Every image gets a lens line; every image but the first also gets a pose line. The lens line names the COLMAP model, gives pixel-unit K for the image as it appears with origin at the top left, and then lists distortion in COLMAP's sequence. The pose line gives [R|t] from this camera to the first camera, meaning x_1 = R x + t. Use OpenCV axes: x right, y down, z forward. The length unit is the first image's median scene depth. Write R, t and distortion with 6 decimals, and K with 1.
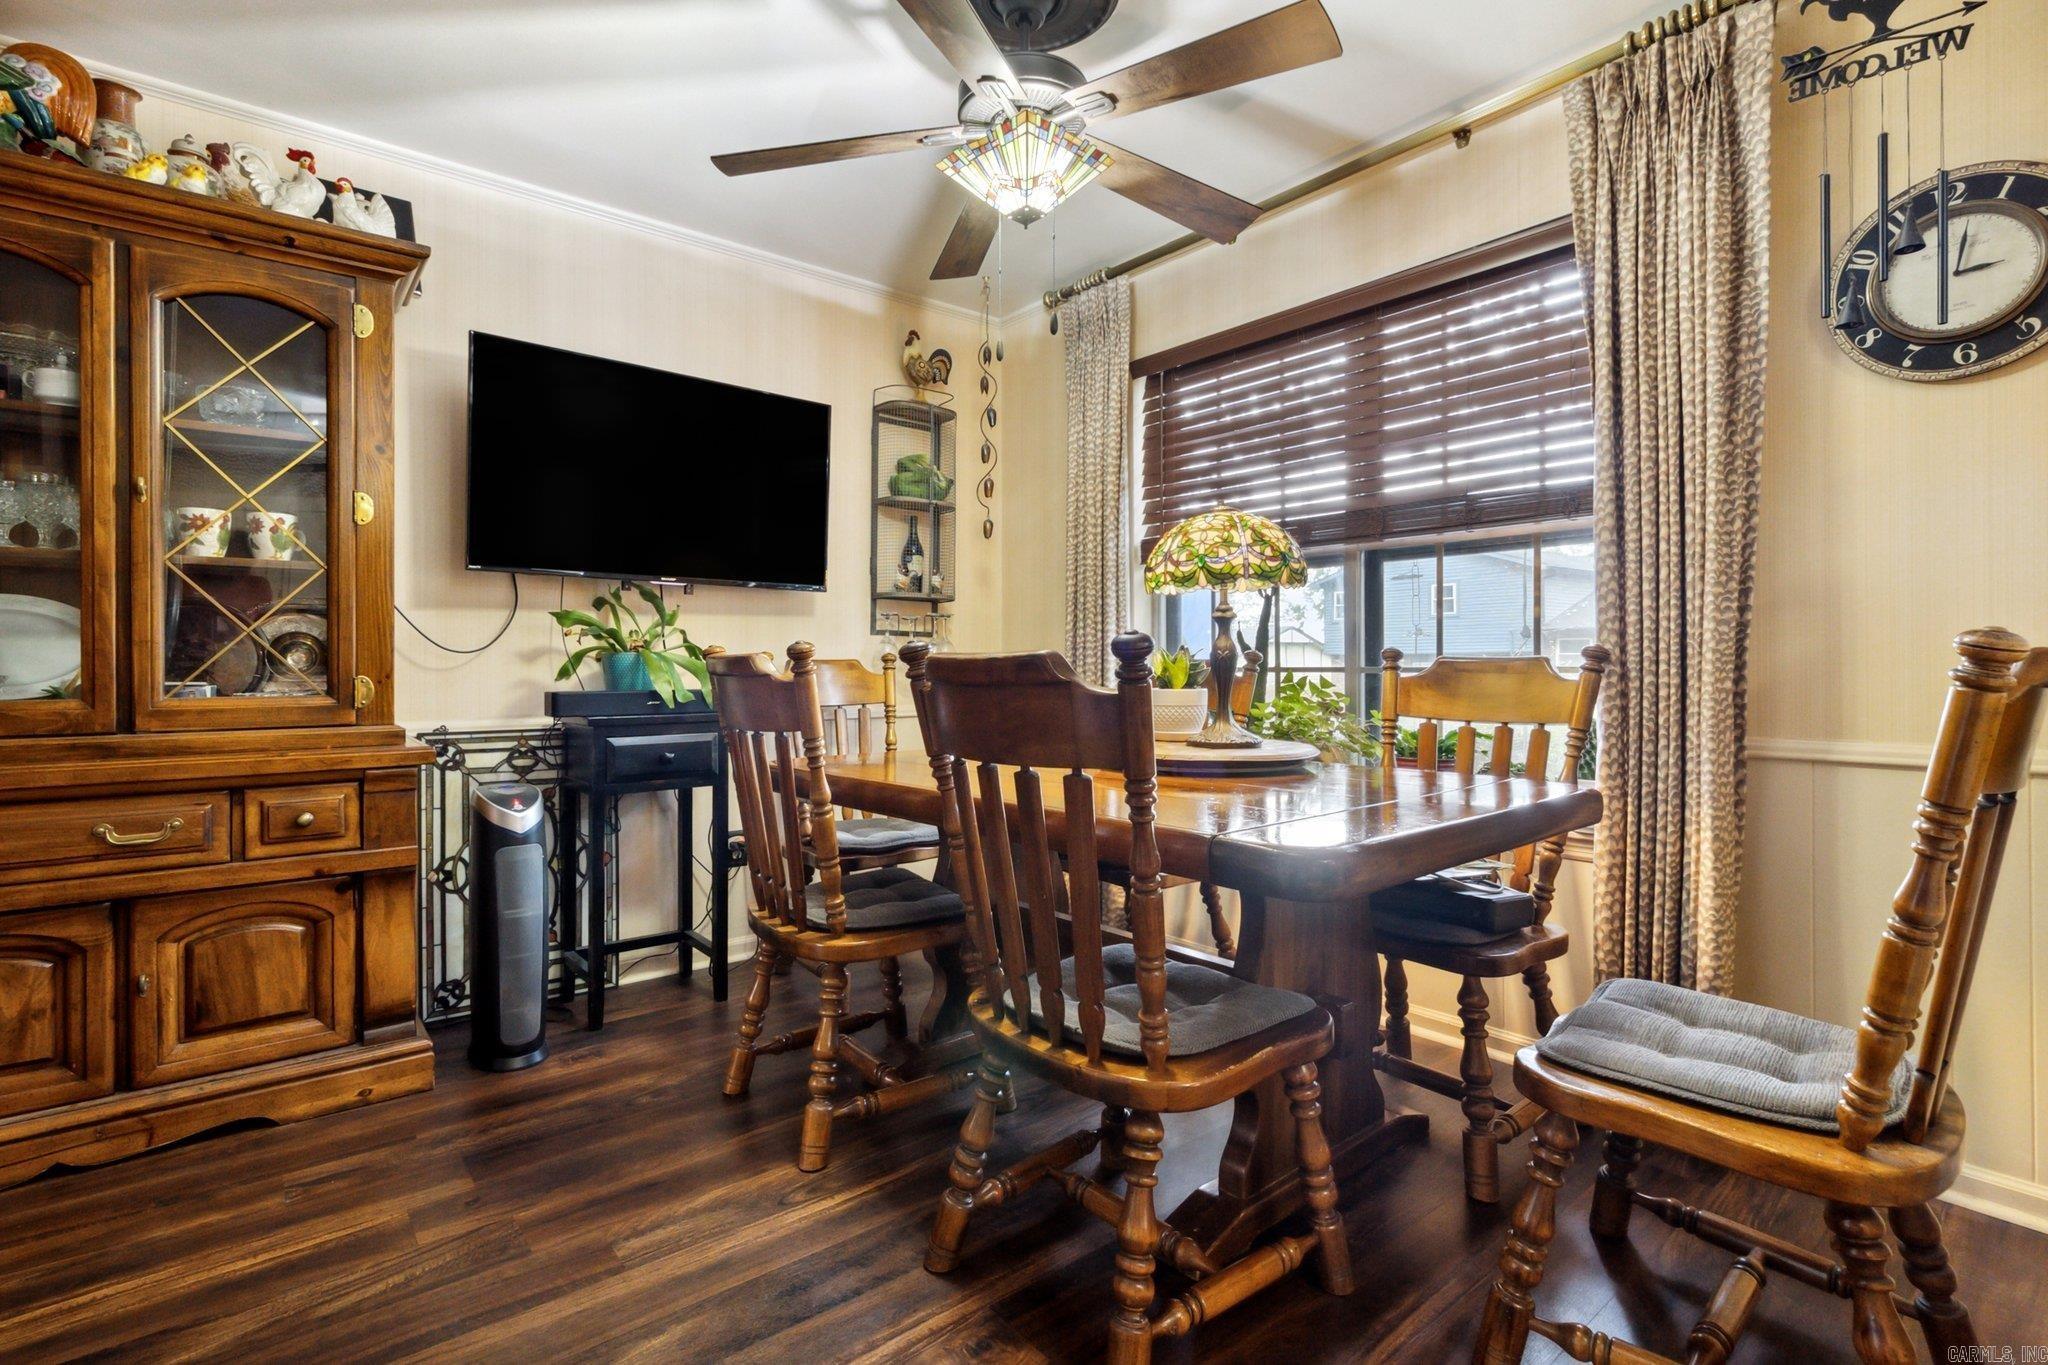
lens RADIAL K [[967.2, 0, 1015.8], [0, 967.2, 668.2], [0, 0, 1]] dist [0.009277, -0.000658]
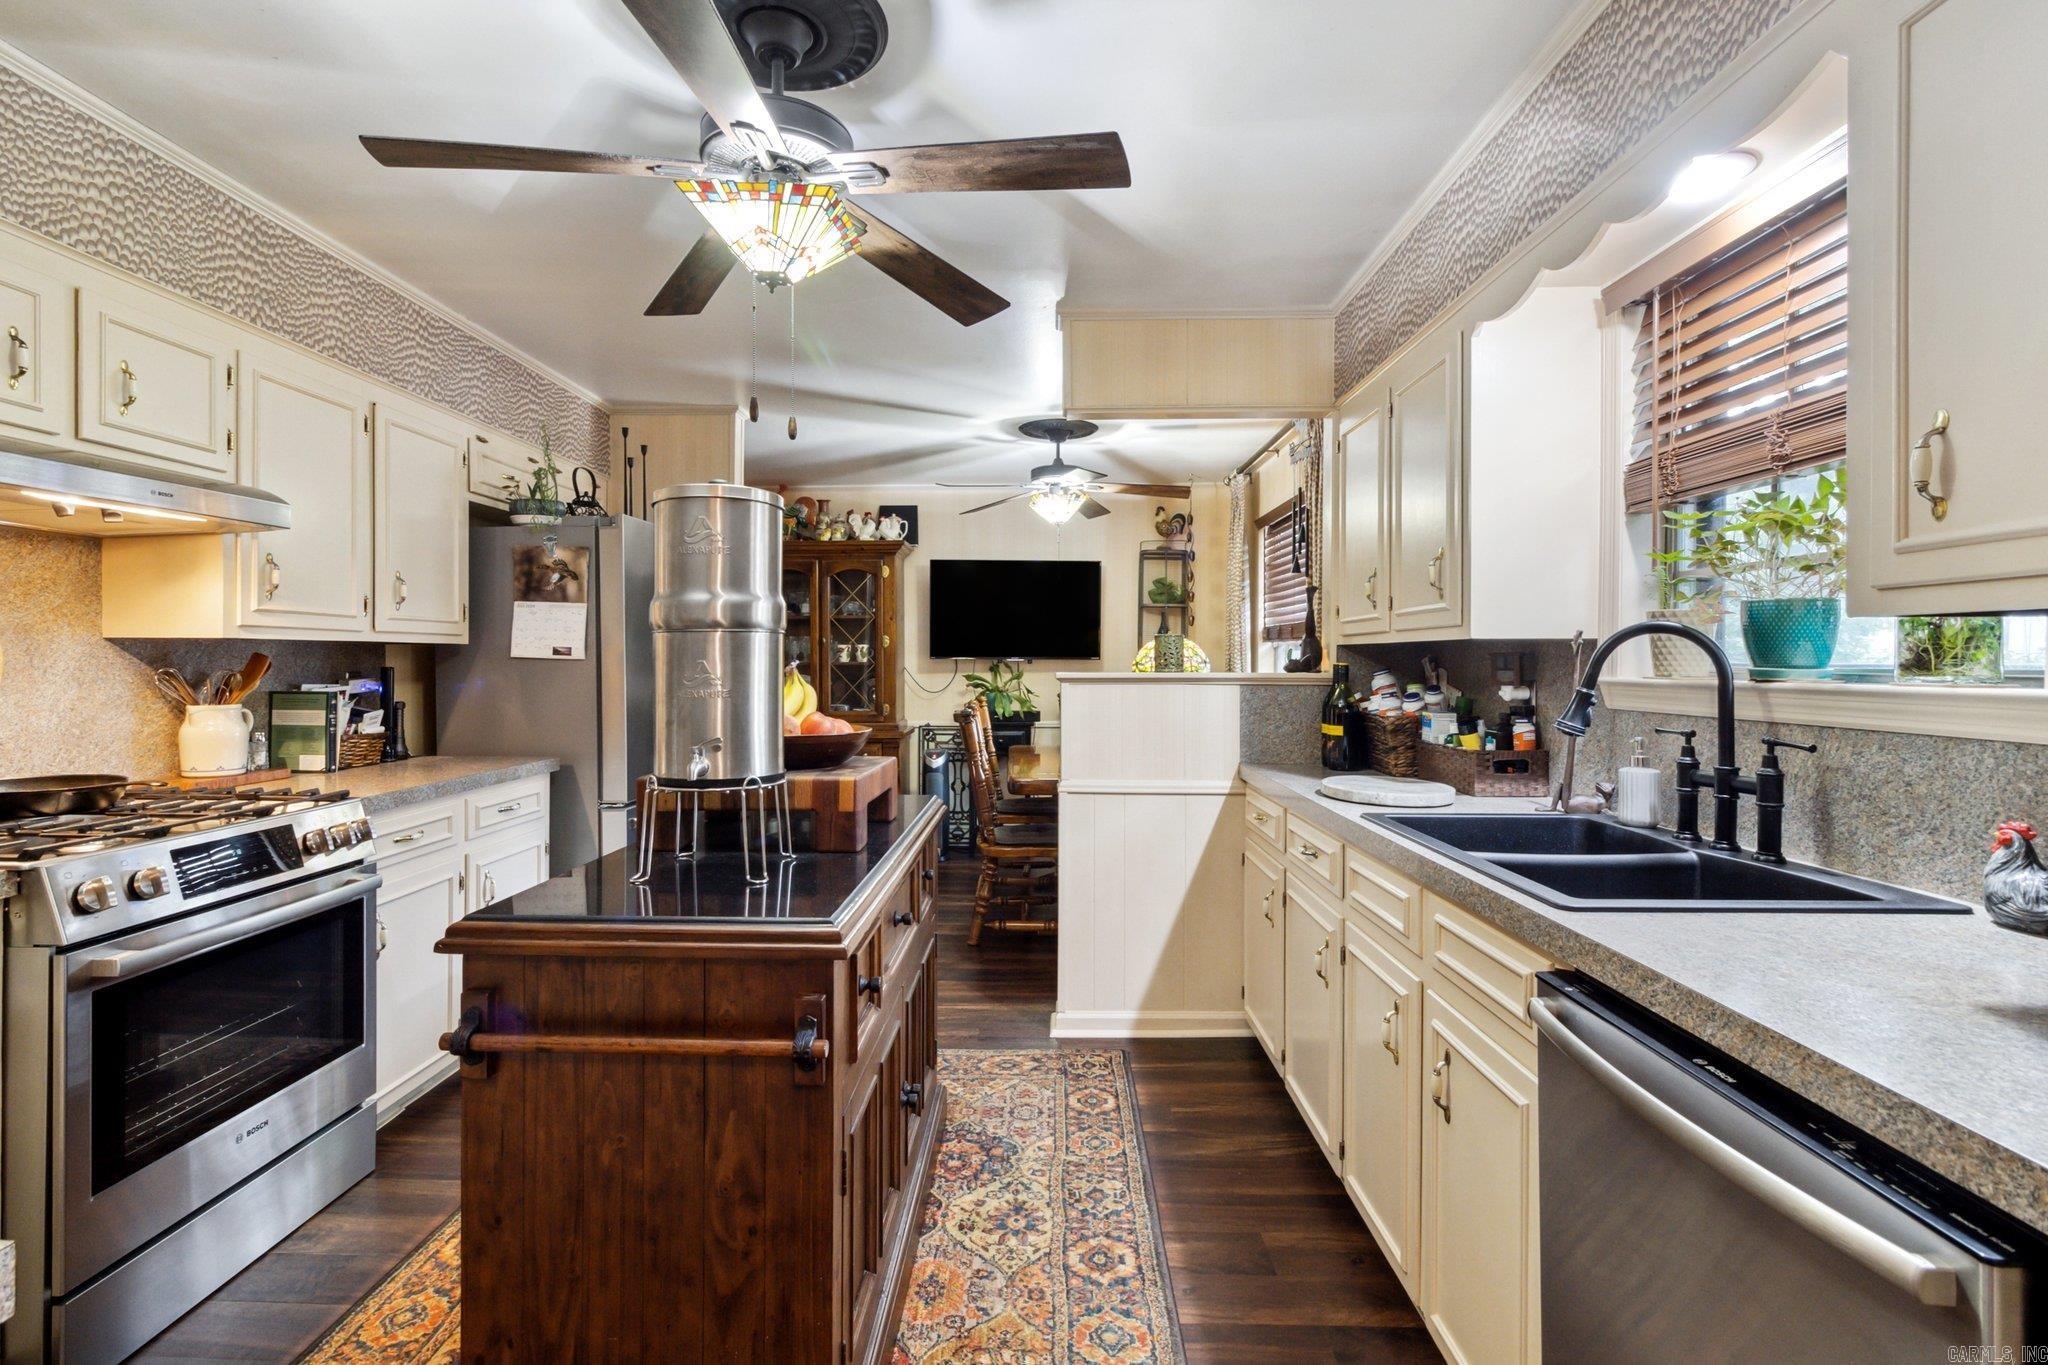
lens RADIAL K [[967.2, 0, 1027.0], [0, 967.2, 676.7], [0, 0, 1]] dist [0.009277, -0.000658]
pose [[0.764698, 0.009635, -0.644317, 1.111300], [-0.002264, 0.999922, 0.012265, -0.083163], [0.644385, -0.007921, 0.764660, -0.651056]]
